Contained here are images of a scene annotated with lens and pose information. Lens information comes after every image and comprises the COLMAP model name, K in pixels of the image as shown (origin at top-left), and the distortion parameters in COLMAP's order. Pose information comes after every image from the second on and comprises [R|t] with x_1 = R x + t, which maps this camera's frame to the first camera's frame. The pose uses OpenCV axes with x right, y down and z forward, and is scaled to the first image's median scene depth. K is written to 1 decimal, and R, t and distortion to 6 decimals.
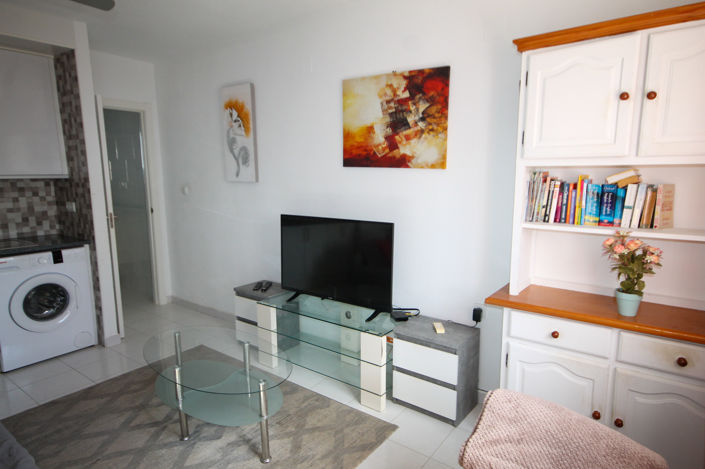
lens RADIAL K [[425.9, 0, 354.8], [0, 425.9, 239.9], [0, 0, 1]] dist [0.008116, 0.010666]
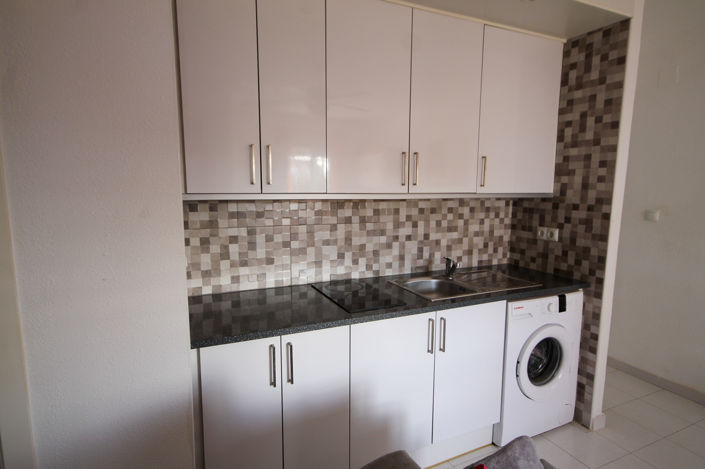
lens RADIAL K [[372.8, 0, 347.8], [0, 372.8, 237.2], [0, 0, 1]] dist [0.007042, 0.000193]
pose [[0.880638, 0.072675, -0.468182, -0.686152], [-0.086369, 0.996233, -0.007813, -0.035119], [0.465851, 0.047317, 0.883597, 0.233126]]
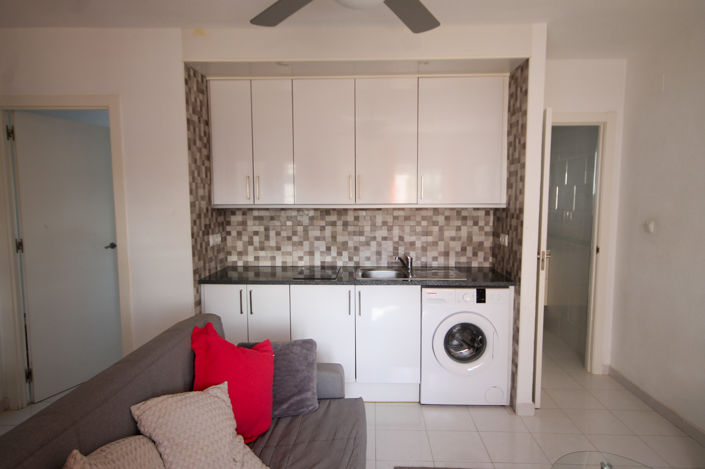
lens RADIAL K [[425.9, 0, 369.3], [0, 425.9, 239.1], [0, 0, 1]] dist [0.008116, 0.010666]
pose [[0.582416, 0.082310, -0.808713, -0.115336], [-0.131049, 0.991354, 0.006520, -0.049500], [0.802258, 0.102184, 0.588168, 0.265570]]
